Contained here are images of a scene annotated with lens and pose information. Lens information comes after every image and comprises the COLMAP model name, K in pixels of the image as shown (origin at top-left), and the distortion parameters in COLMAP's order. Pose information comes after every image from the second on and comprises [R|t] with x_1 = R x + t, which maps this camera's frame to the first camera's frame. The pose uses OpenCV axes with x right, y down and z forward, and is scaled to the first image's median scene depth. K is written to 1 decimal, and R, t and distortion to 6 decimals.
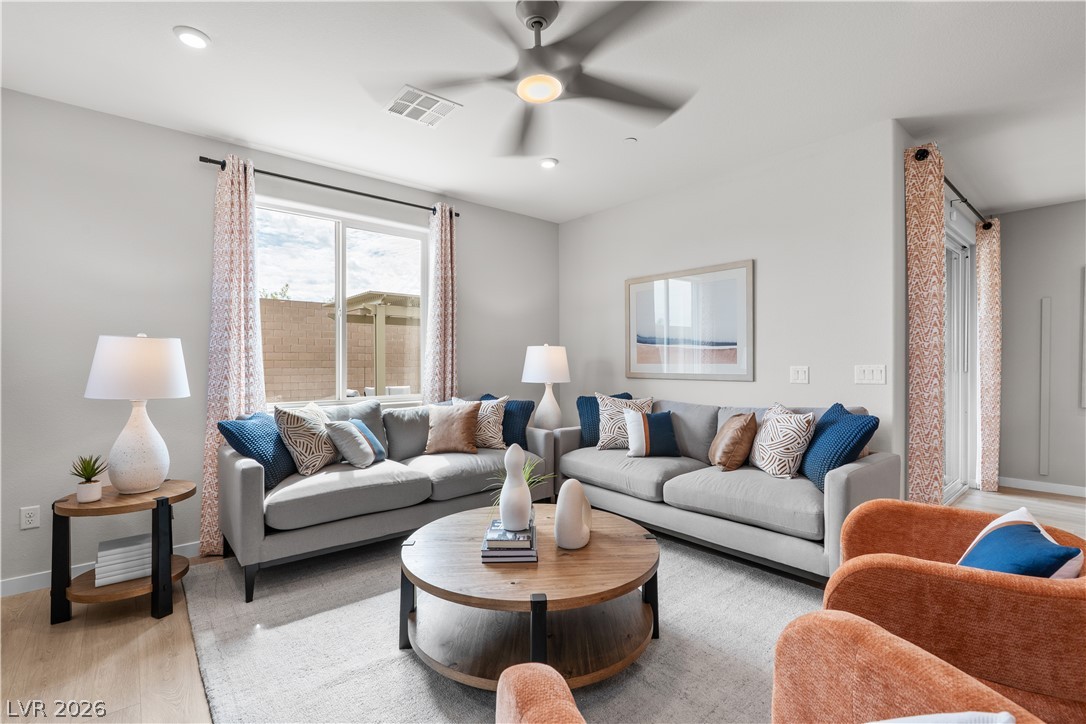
lens RADIAL K [[493.4, 0, 542.4], [0, 493.4, 361.9], [0, 0, 1]] dist [-0.004252, -0.000338]
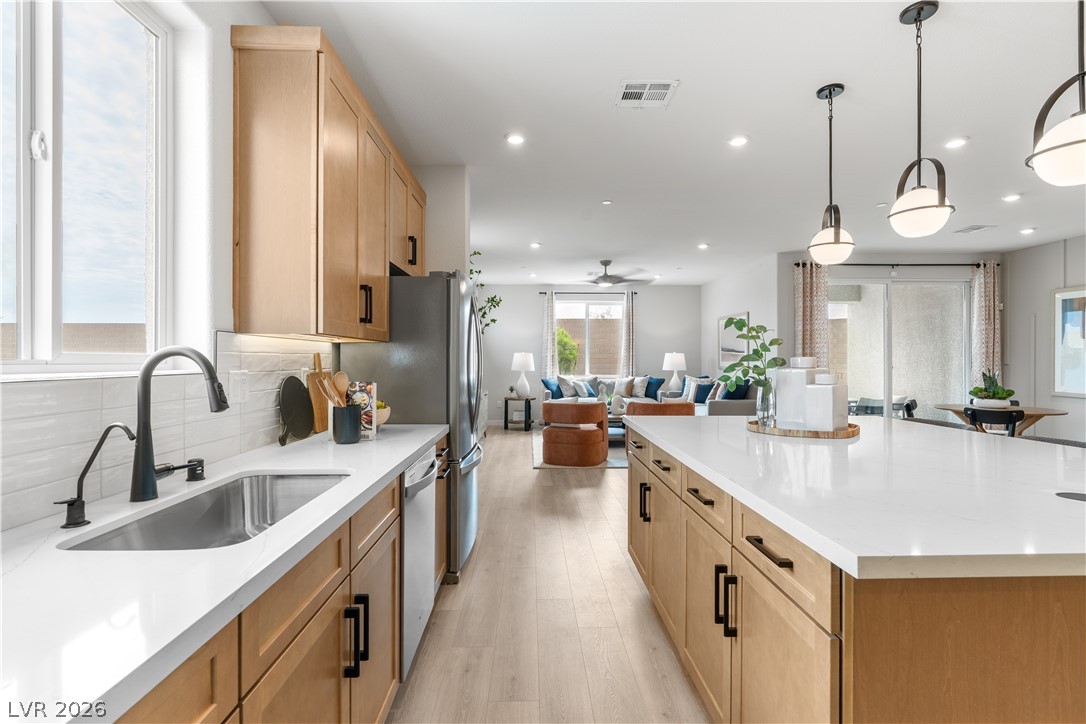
lens RADIAL K [[493.4, 0, 541.3], [0, 493.4, 361.0], [0, 0, 1]] dist [-0.004252, -0.000338]
pose [[0.766377, 0.005126, -0.642370, 1.092314], [0.000634, 0.999962, 0.008736, -0.018799], [0.642390, -0.007103, 0.766345, -1.140831]]
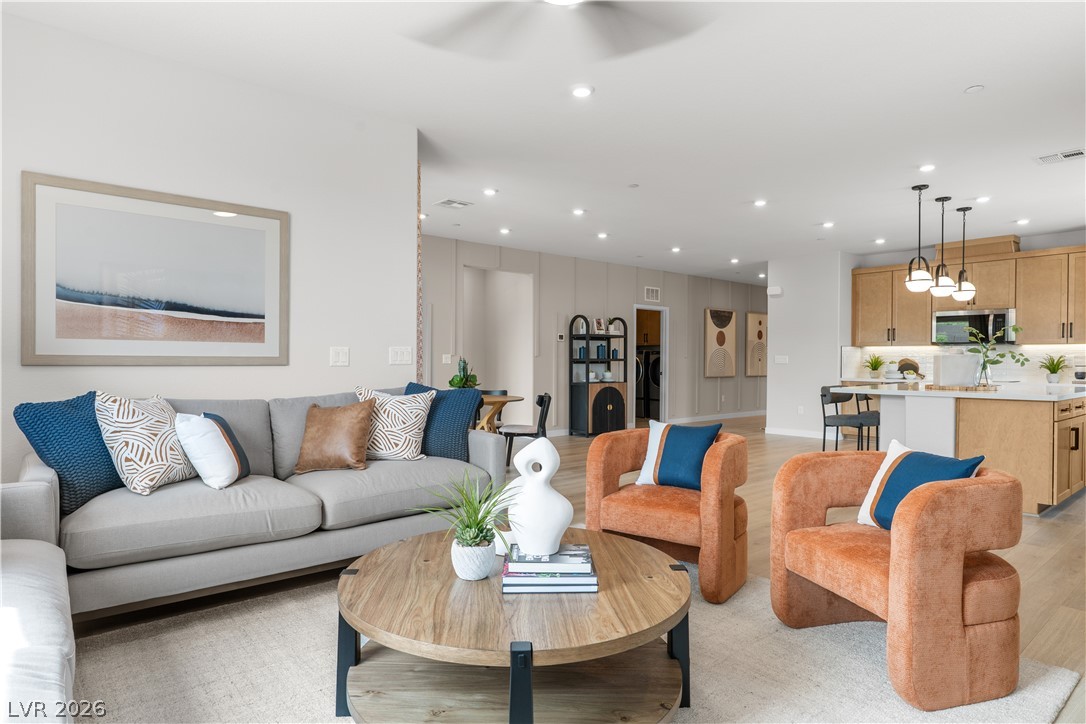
lens RADIAL K [[619.9, 0, 543.0], [0, 619.9, 363.9], [0, 0, 1]] dist [-0.001039, 0.001231]
pose [[0.003836, -0.005516, 0.999977, -0.866784], [-0.008322, 0.999950, 0.005548, 0.042428], [-0.999958, -0.008343, 0.003790, 0.870726]]
